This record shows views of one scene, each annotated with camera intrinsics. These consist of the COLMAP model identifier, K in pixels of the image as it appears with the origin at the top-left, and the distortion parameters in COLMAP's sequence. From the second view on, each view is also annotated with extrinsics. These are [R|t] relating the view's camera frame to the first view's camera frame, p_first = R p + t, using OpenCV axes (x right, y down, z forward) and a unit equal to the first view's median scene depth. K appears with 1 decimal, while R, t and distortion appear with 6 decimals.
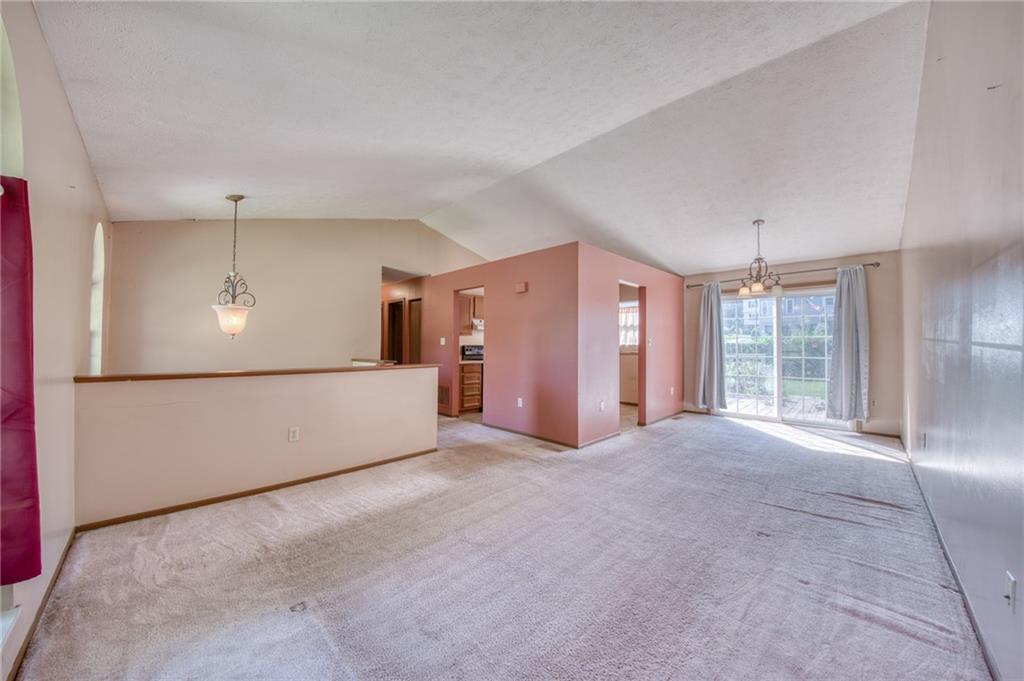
lens RADIAL K [[371.3, 0, 514.4], [0, 371.3, 338.1], [0, 0, 1]] dist [-0.011786, -0.002918]
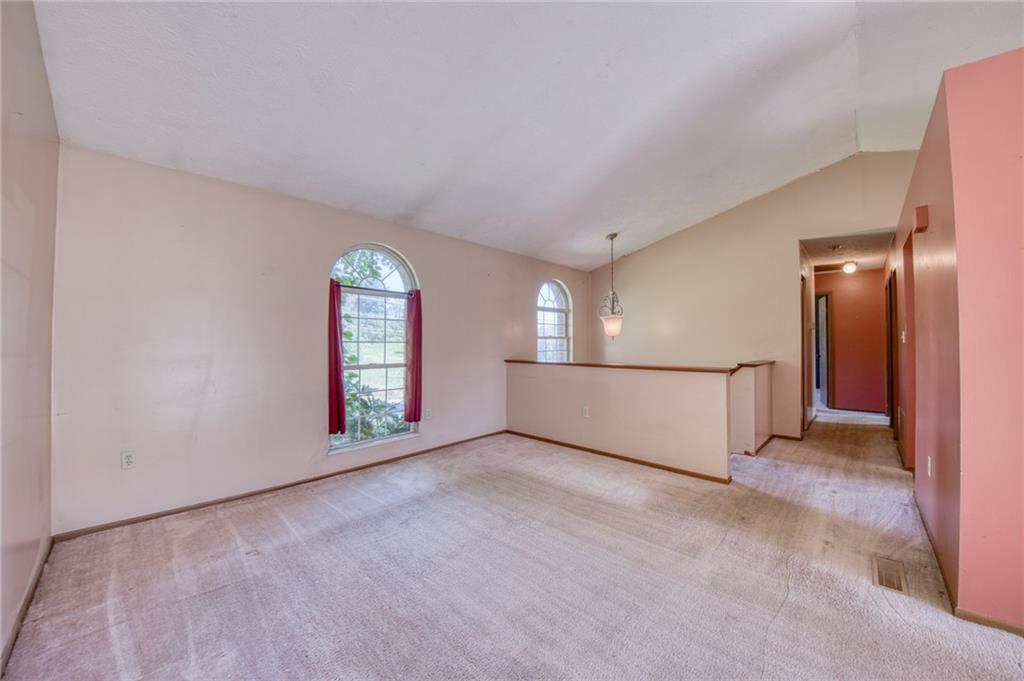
lens RADIAL K [[371.3, 0, 515.8], [0, 371.3, 339.1], [0, 0, 1]] dist [-0.011786, -0.002918]
pose [[0.013451, -0.015517, -0.999789, 0.687082], [0.019399, 0.999695, -0.015254, 0.014088], [0.999721, -0.019190, 0.013748, 0.707872]]
